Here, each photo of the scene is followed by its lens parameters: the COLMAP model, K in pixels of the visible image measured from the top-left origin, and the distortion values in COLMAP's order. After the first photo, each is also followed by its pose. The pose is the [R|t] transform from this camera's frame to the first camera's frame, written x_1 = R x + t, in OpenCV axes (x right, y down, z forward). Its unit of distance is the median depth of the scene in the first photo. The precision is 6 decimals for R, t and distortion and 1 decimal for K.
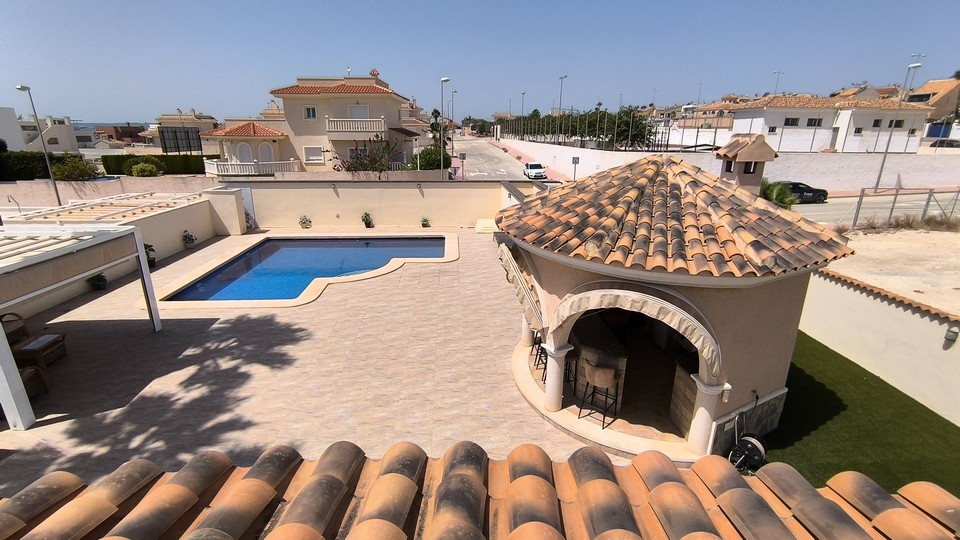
lens RADIAL K [[442.2, 0, 482.4], [0, 442.2, 268.9], [0, 0, 1]] dist [0.002252, 0.000619]
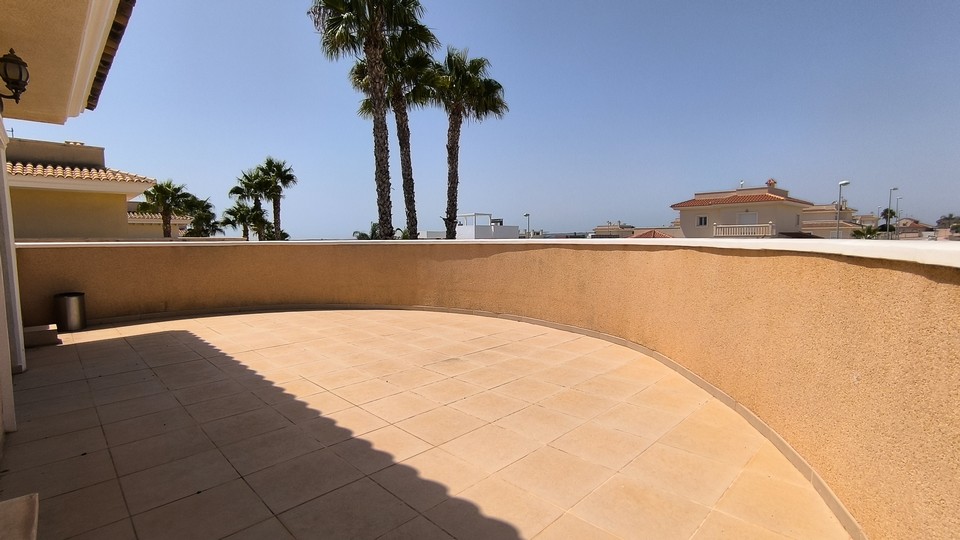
lens RADIAL K [[442.2, 0, 482.1], [0, 442.2, 270.4], [0, 0, 1]] dist [0.002252, 0.000619]
pose [[0.645939, 0.046777, -0.761954, 0.120630], [-0.216482, 0.968371, -0.124071, 0.036675], [0.732050, 0.245092, 0.635635, -0.115447]]
